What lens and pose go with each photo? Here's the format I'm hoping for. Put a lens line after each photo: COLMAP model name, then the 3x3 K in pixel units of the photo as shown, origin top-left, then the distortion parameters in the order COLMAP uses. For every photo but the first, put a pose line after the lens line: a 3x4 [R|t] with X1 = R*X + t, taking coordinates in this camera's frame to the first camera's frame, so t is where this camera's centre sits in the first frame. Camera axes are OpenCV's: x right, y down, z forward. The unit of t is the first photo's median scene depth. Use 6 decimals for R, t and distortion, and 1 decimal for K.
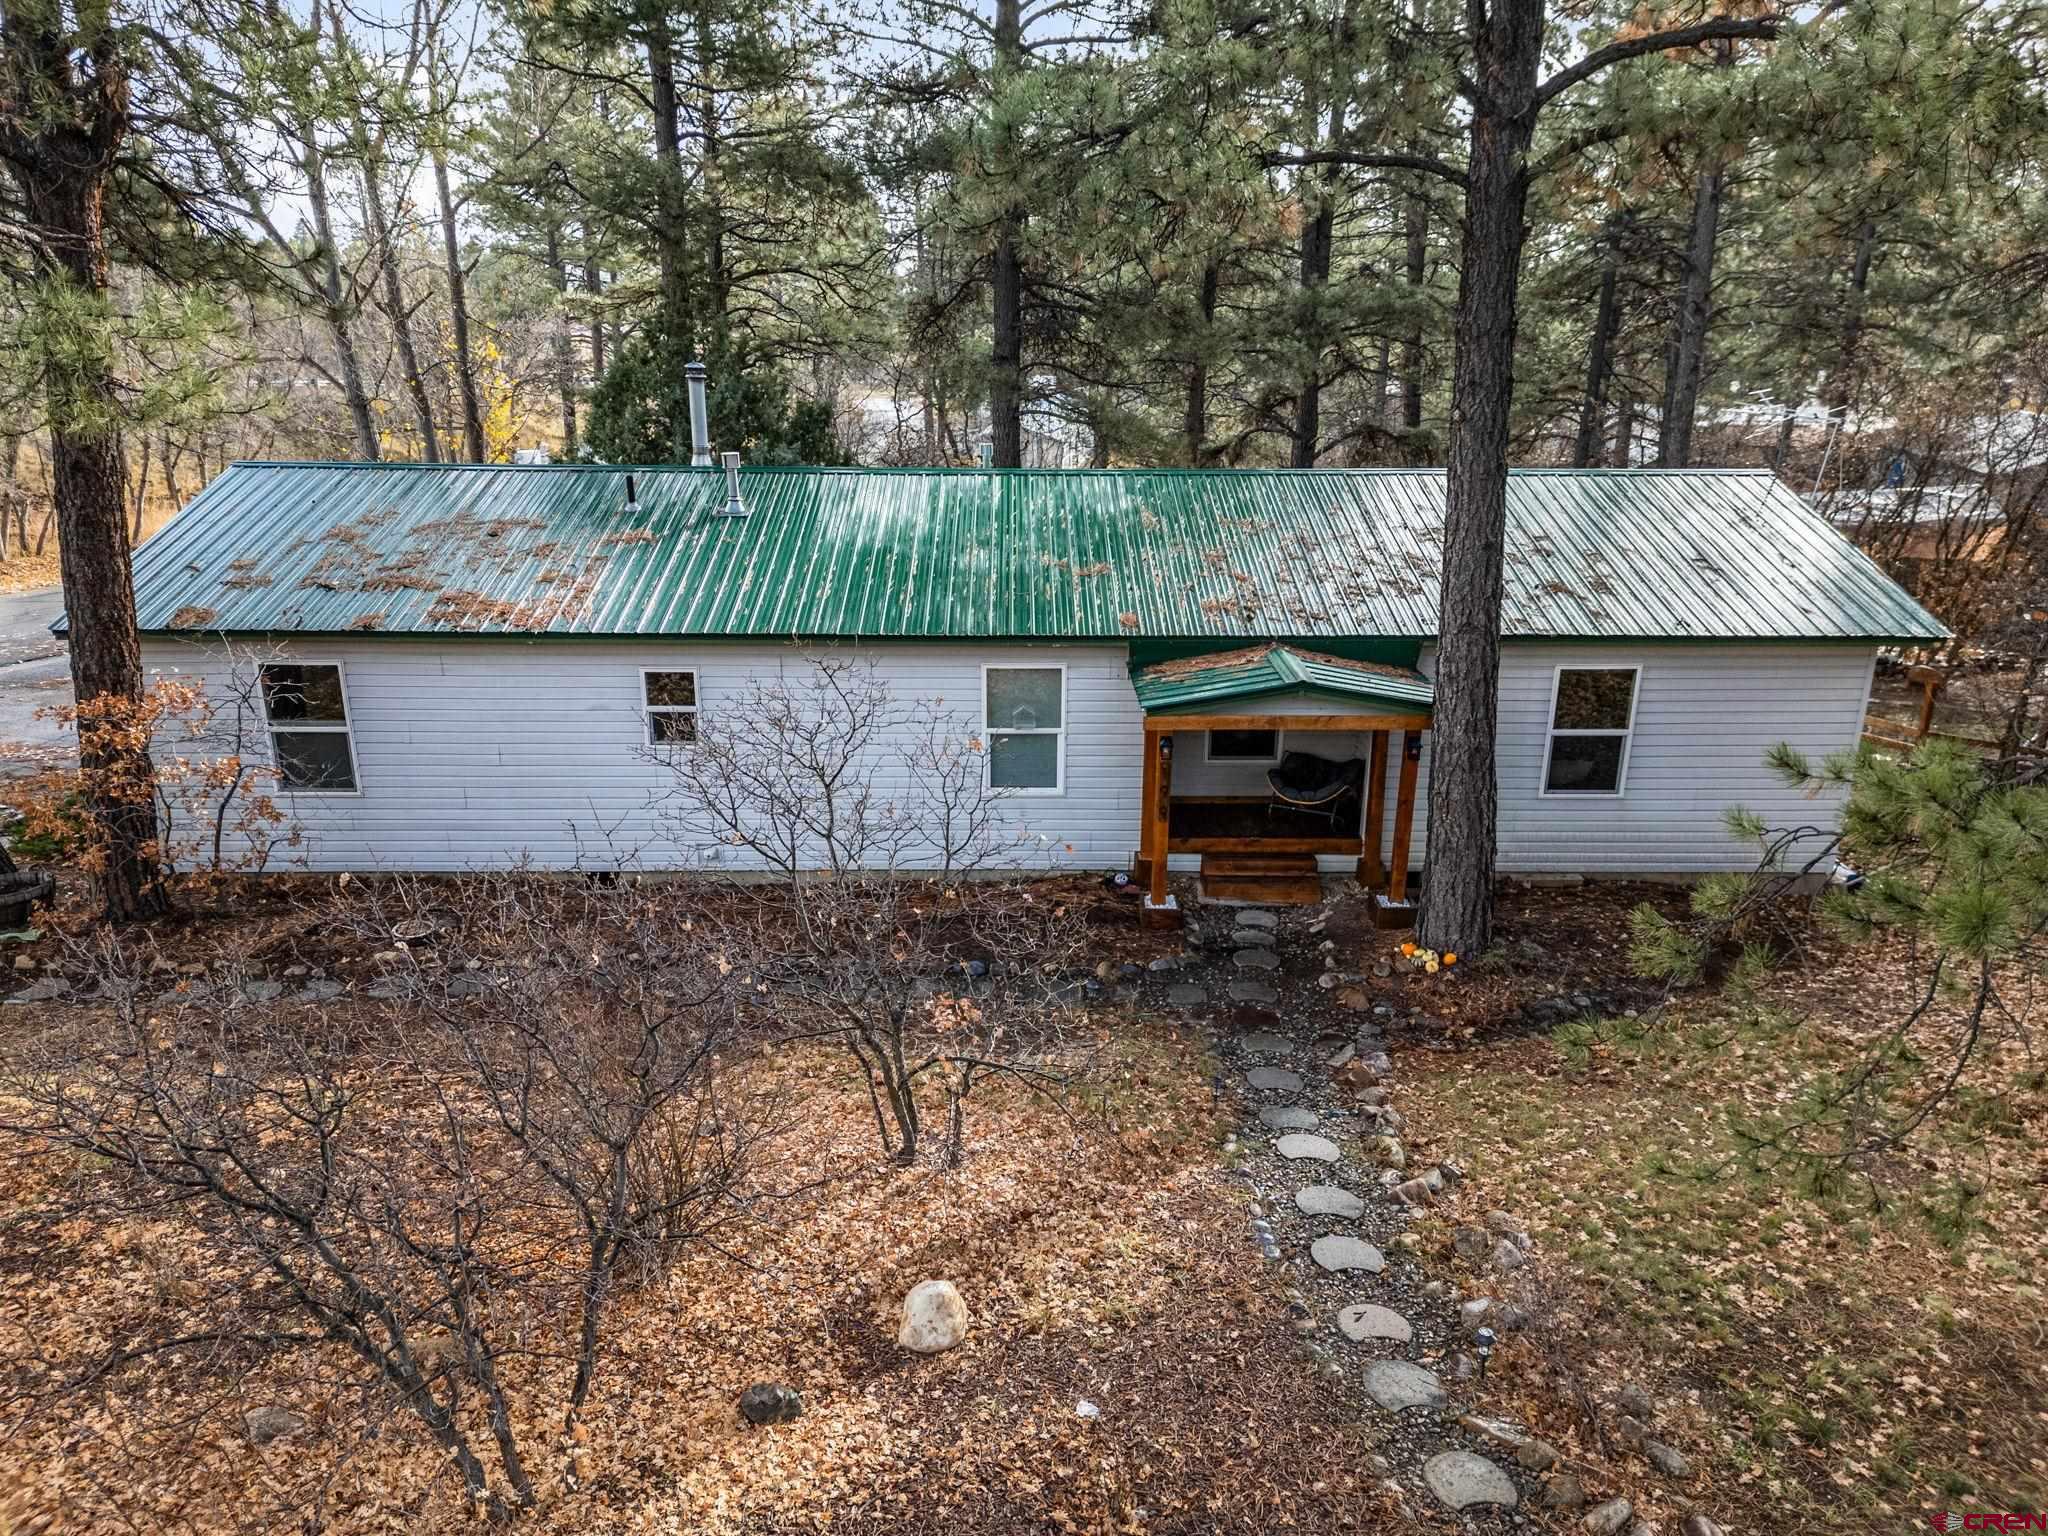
lens RADIAL K [[1379.2, 0, 1024.0], [0, 1379.2, 768.0], [0, 0, 1]] dist [0.061945, -0.000367]
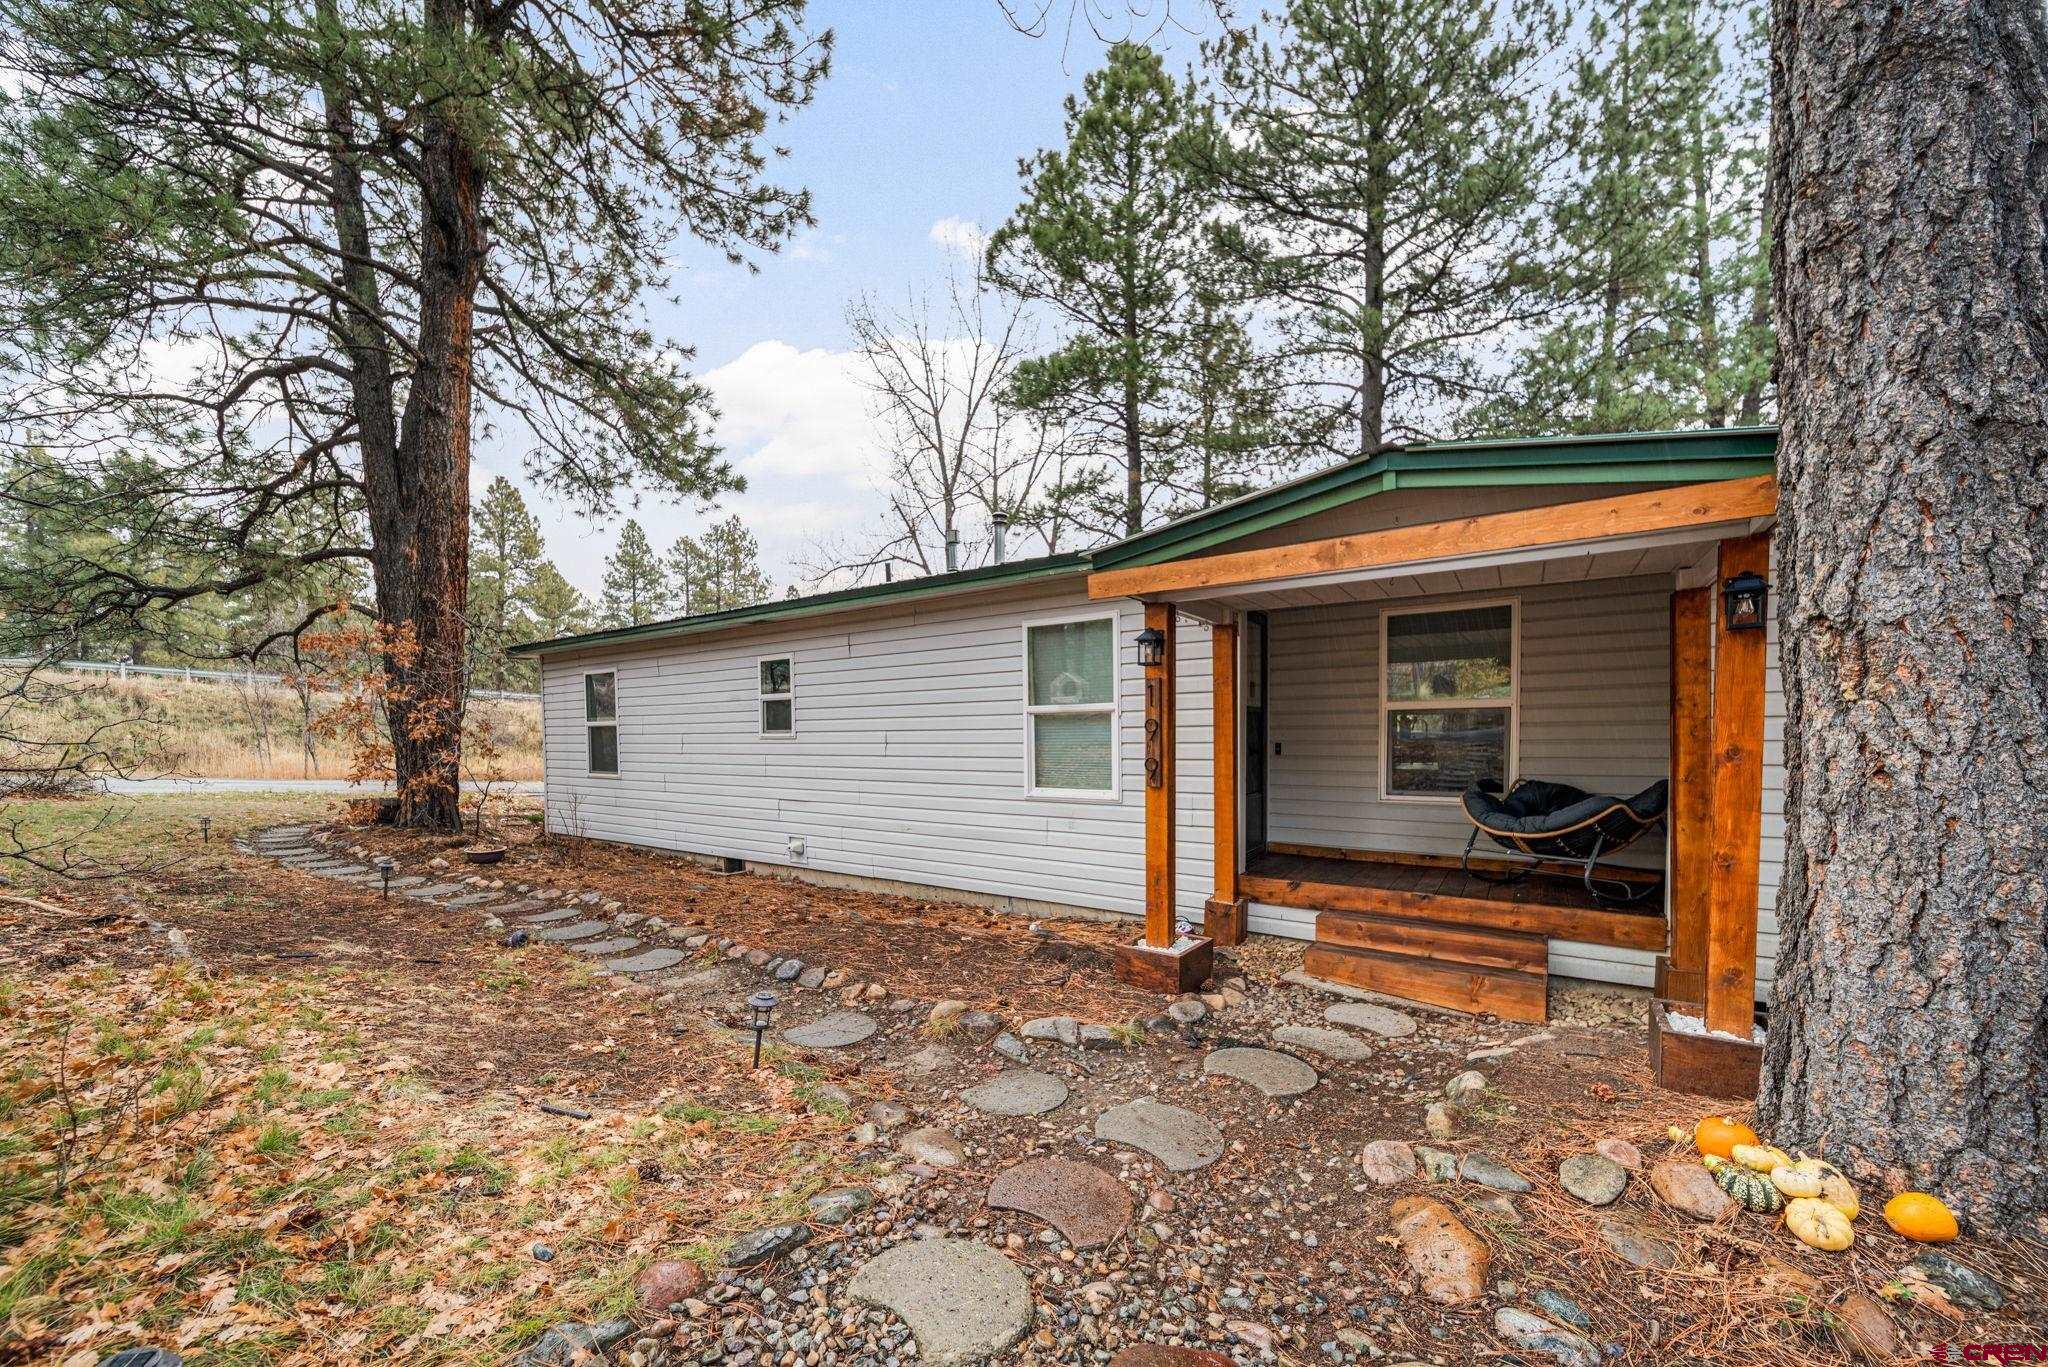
lens RADIAL K [[745.9, 0, 1022.0], [0, 745.9, 751.9], [0, 0, 1]] dist [-0.000489, -0.000037]
pose [[0.820319, -0.001643, -0.571904, 0.216122], [-0.167207, 0.955613, -0.242581, 0.101345], [0.546918, 0.294620, 0.783632, 0.673189]]
